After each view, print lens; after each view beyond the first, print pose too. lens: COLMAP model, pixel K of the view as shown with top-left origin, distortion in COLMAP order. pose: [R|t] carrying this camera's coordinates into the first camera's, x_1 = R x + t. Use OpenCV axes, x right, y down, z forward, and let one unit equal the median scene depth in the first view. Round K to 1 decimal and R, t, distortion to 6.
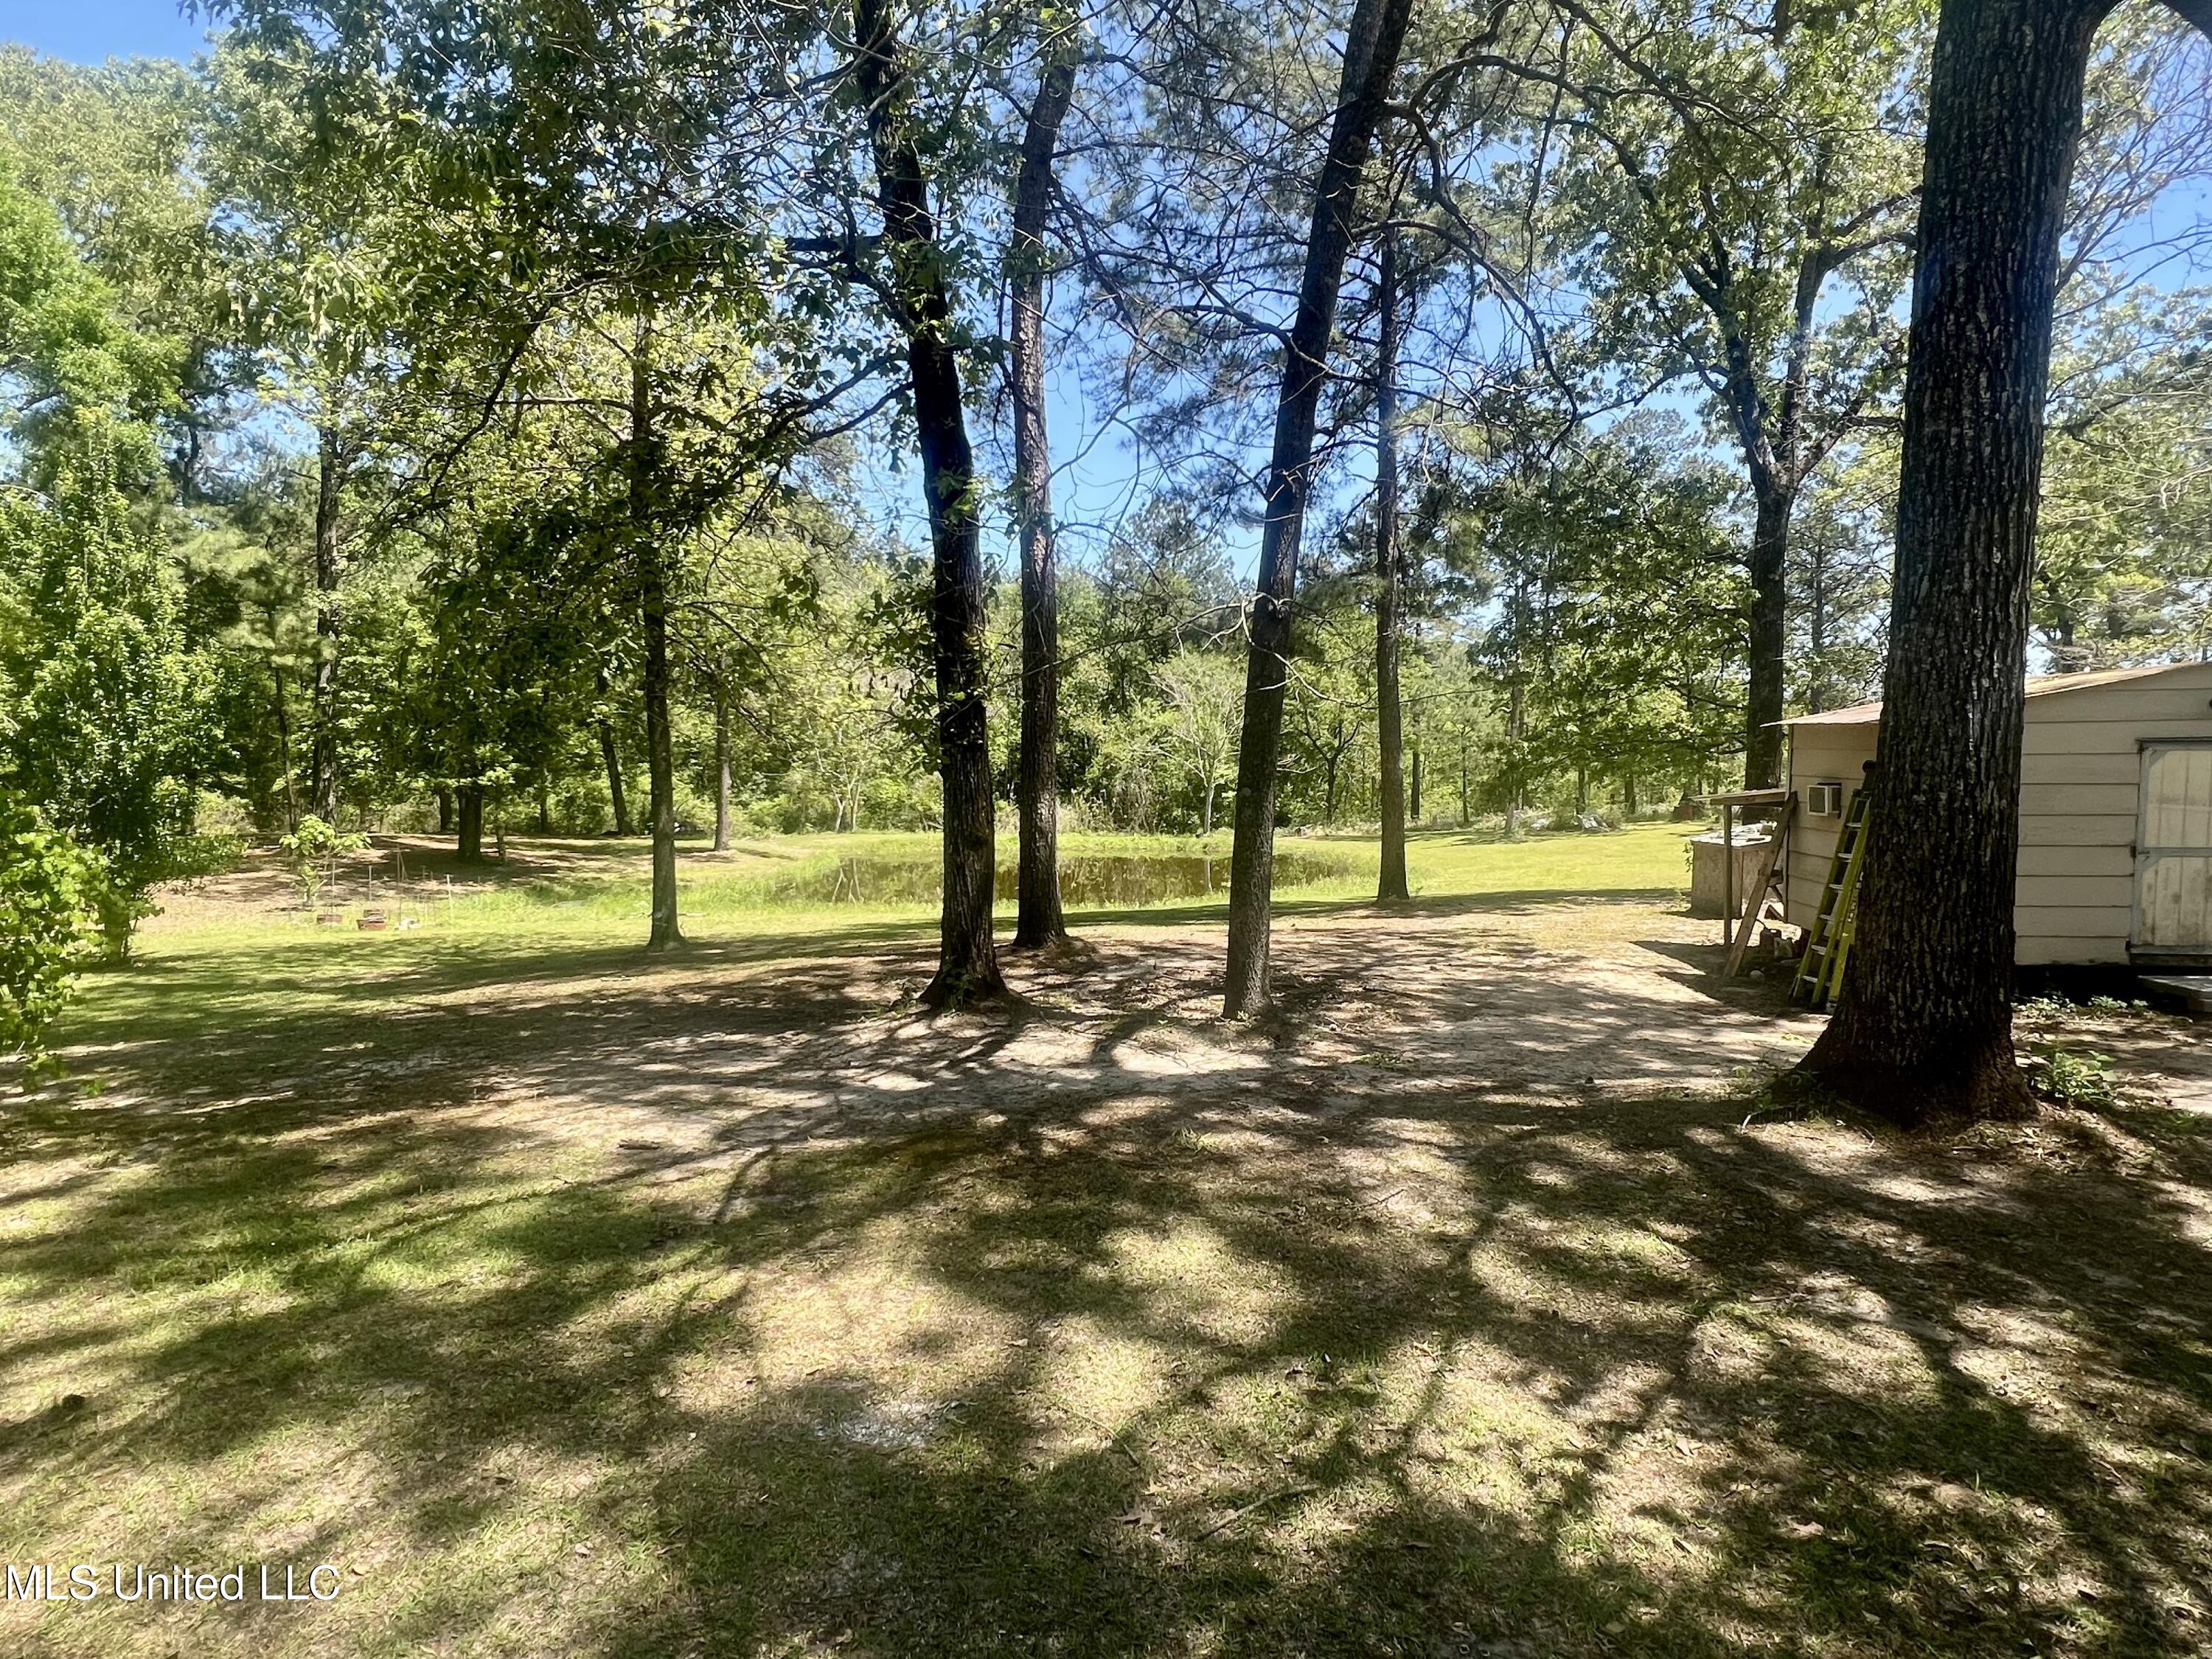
lens RADIAL K [[1159.8, 0, 1103.7], [0, 1159.8, 827.9], [0, 0, 1]] dist [0.000734, 0.000645]
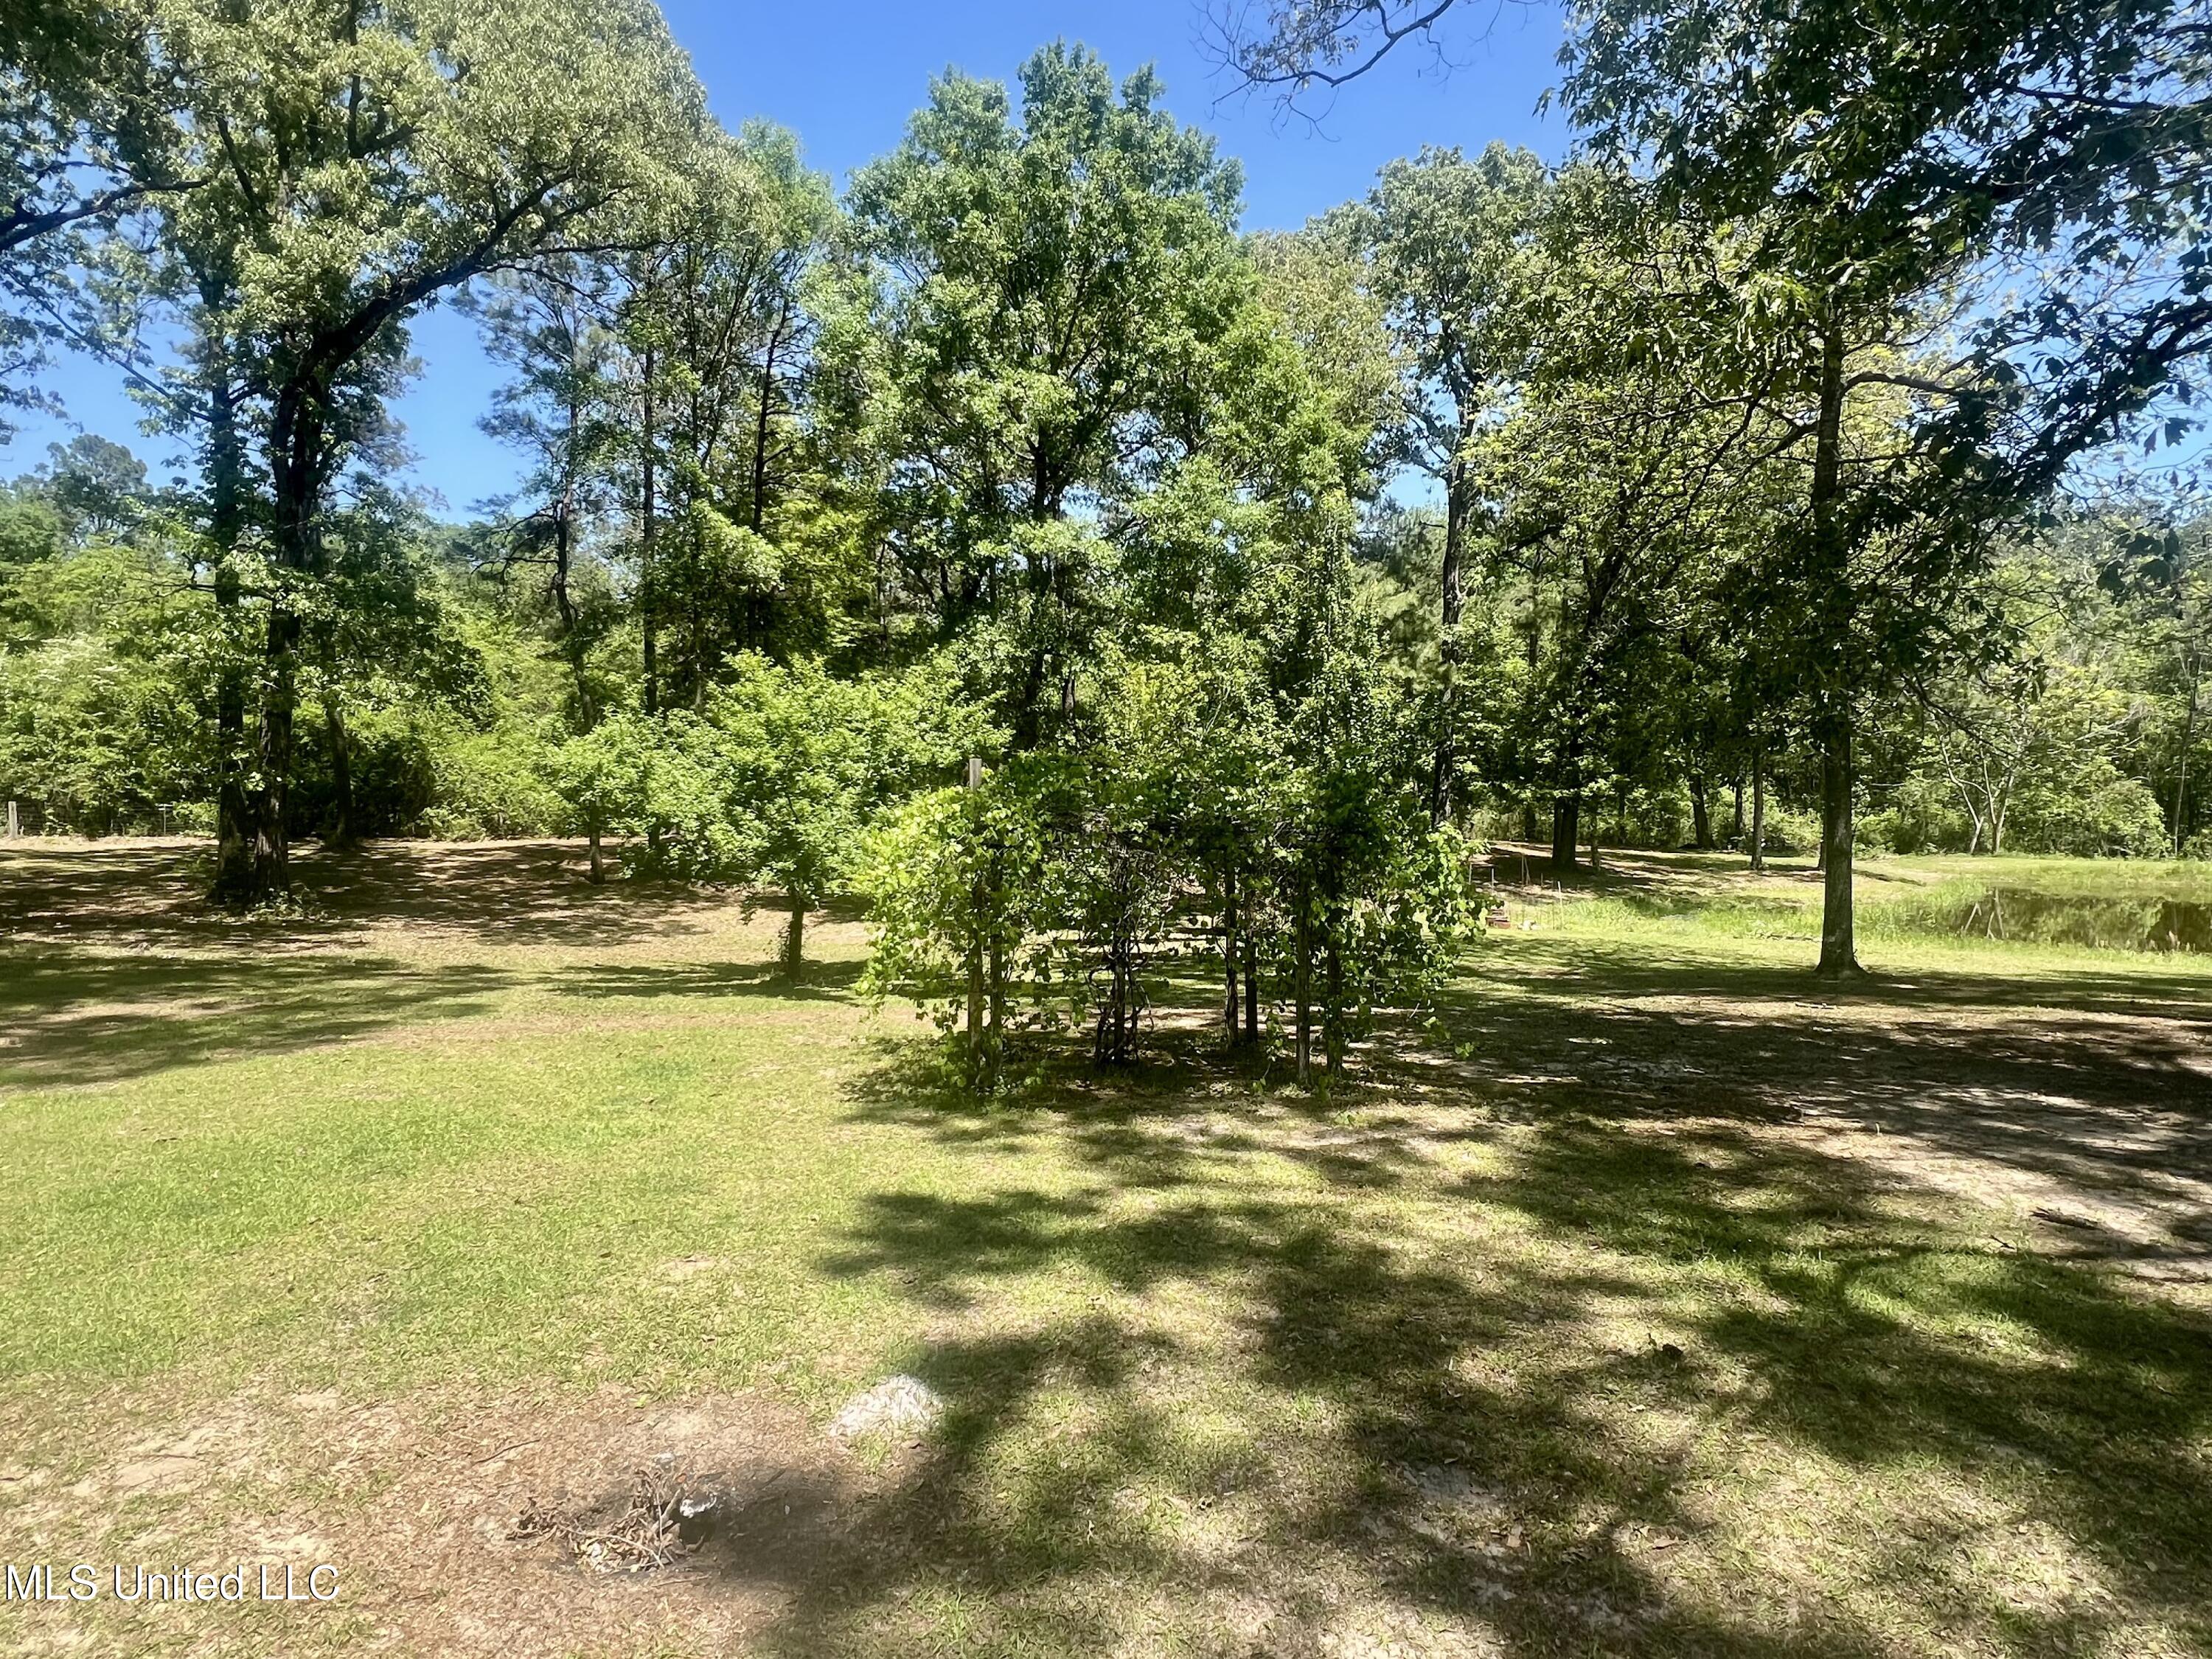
lens RADIAL K [[1159.8, 0, 1095.9], [0, 1159.8, 825.5], [0, 0, 1]] dist [0.000734, 0.000645]
pose [[0.705441, 0.020869, -0.708461, -0.671053], [-0.029677, 0.999560, -0.000107, 0.014699], [0.708147, 0.021101, 0.705750, -0.234302]]
